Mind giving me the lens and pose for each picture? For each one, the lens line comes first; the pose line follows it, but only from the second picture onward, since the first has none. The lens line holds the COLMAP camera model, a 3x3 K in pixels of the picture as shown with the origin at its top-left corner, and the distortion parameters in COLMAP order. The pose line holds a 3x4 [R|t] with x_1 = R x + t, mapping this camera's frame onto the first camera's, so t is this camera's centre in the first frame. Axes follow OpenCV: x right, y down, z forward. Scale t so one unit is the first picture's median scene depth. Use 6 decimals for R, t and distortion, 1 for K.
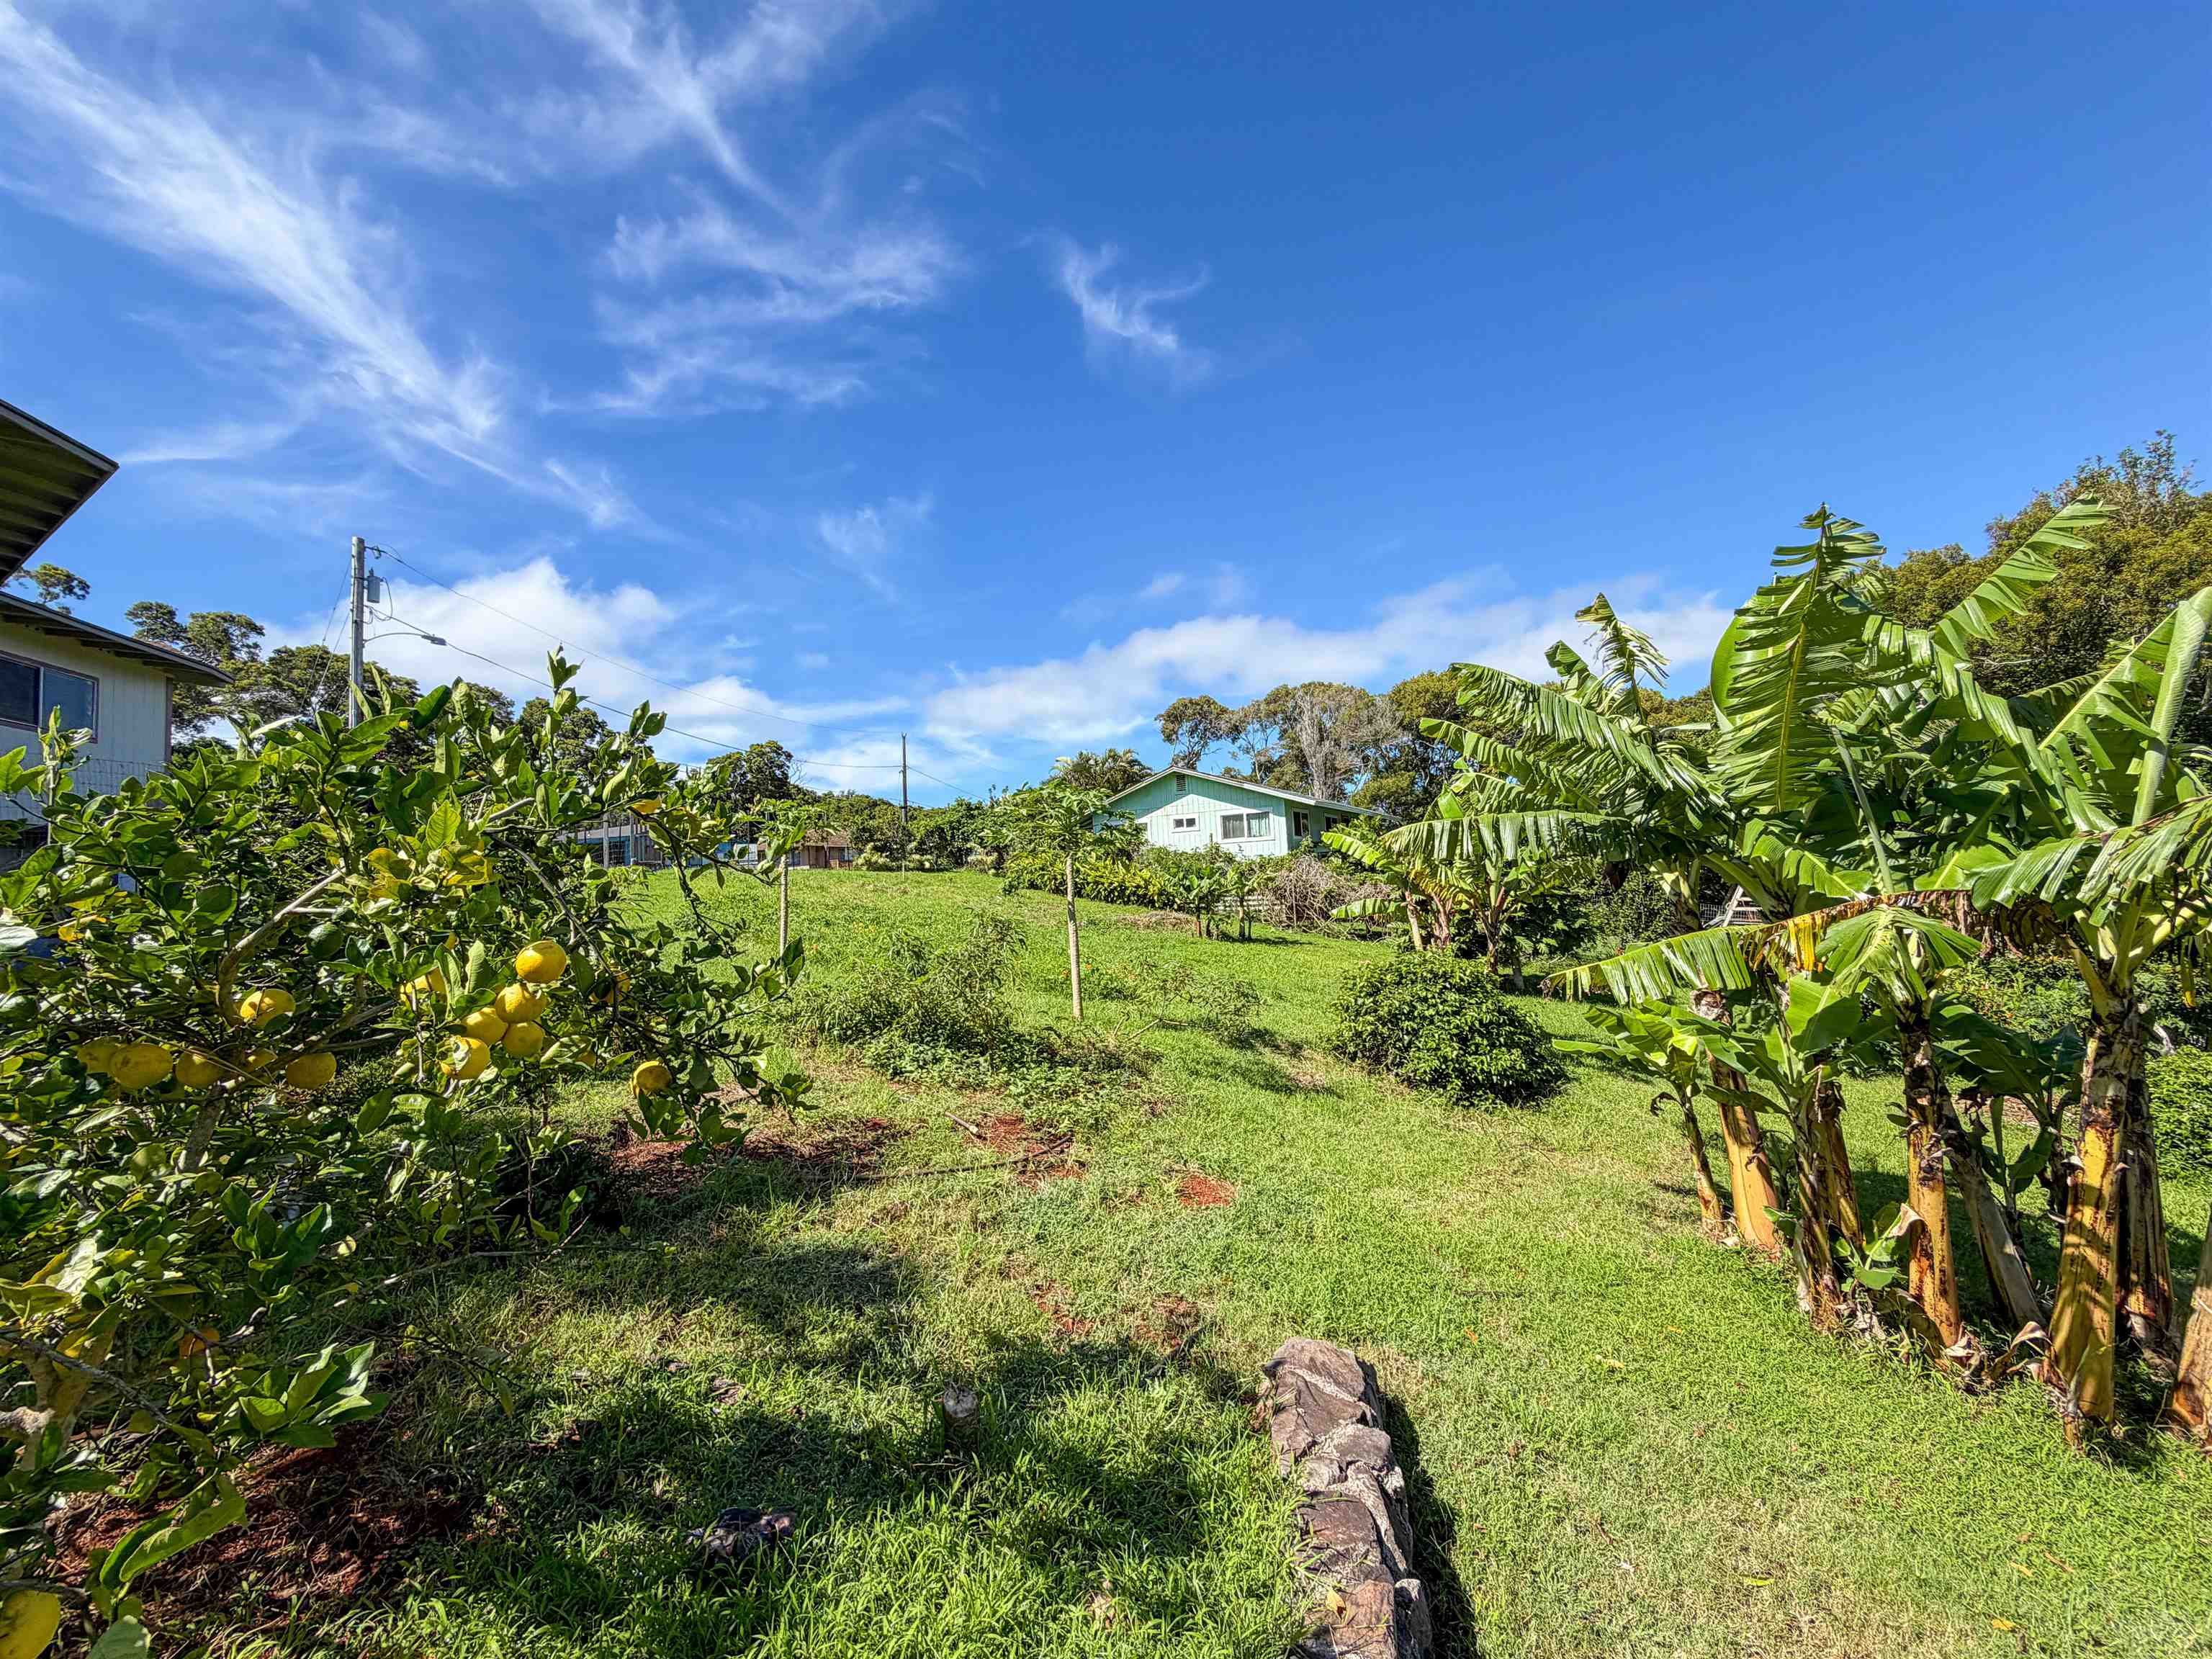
lens RADIAL K [[876.3, 0, 1106.9], [0, 876.3, 827.8], [0, 0, 1]] dist [-0.004289, 0.000586]
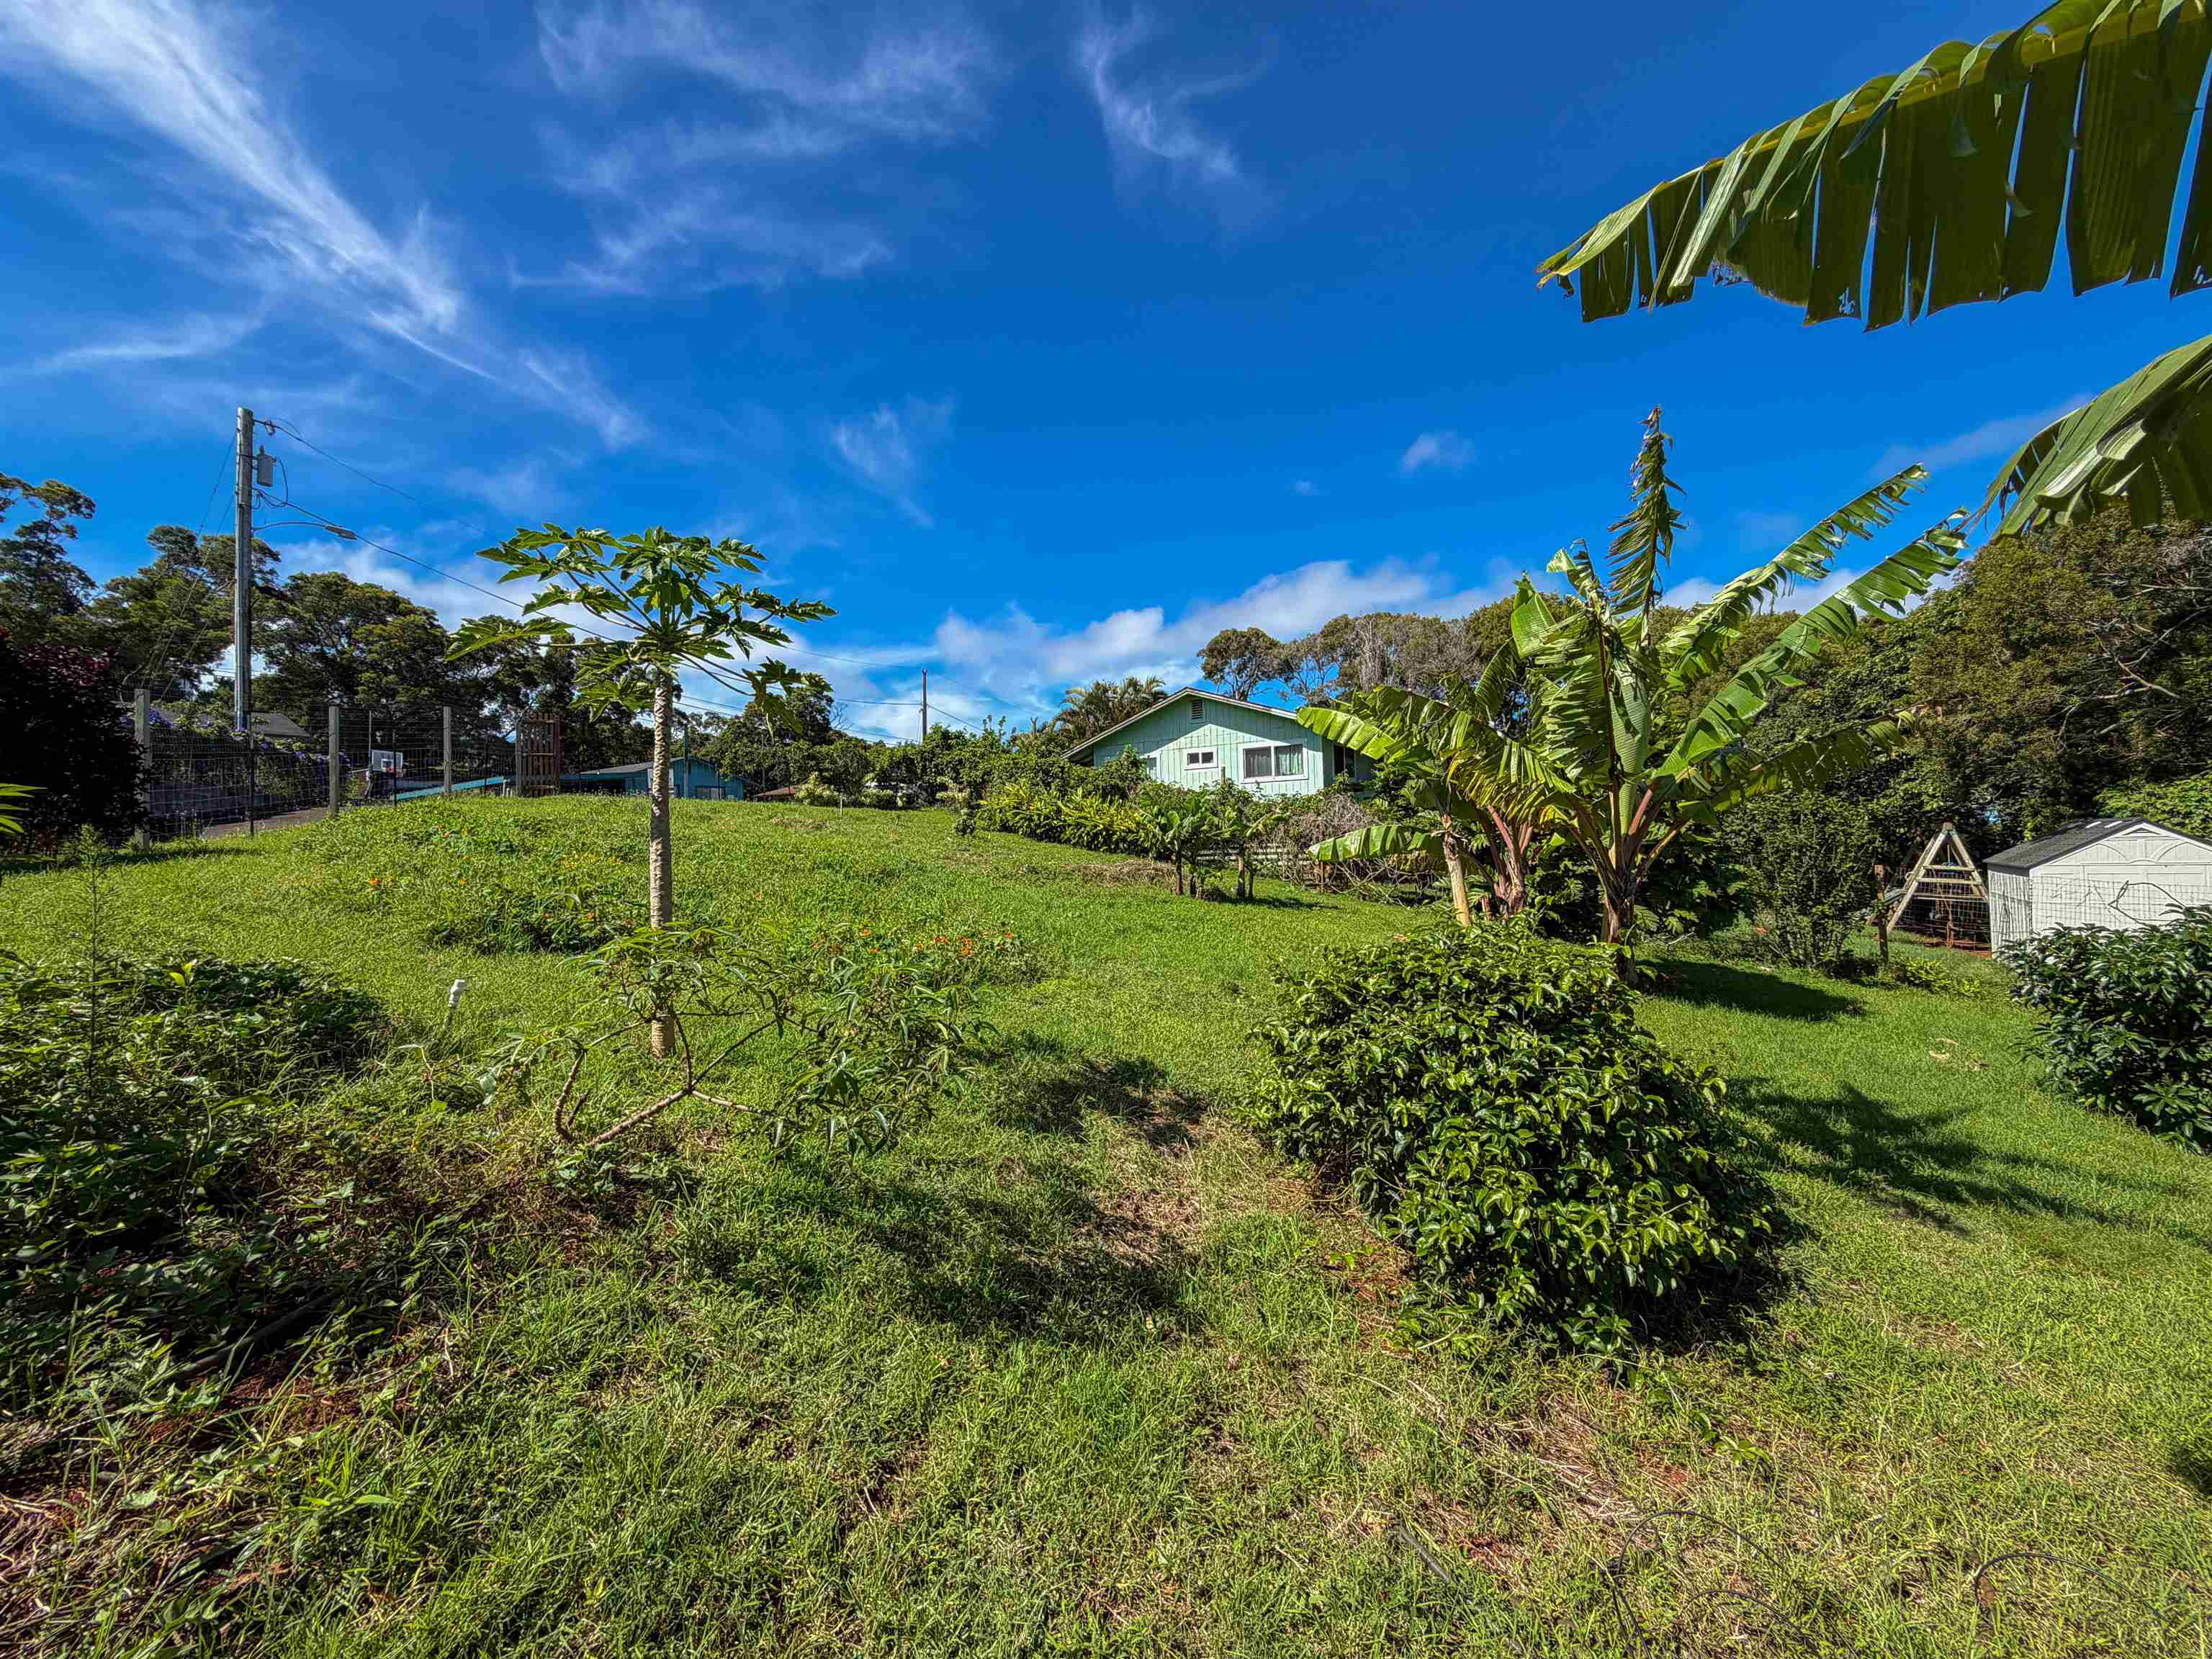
lens RADIAL K [[876.3, 0, 1107.9], [0, 876.3, 829.9], [0, 0, 1]] dist [-0.004289, 0.000586]
pose [[0.996742, 0.023906, -0.077030, 0.074327], [-0.020155, 0.998590, 0.049105, 0.025623], [0.078095, -0.047392, 0.995819, 0.187702]]
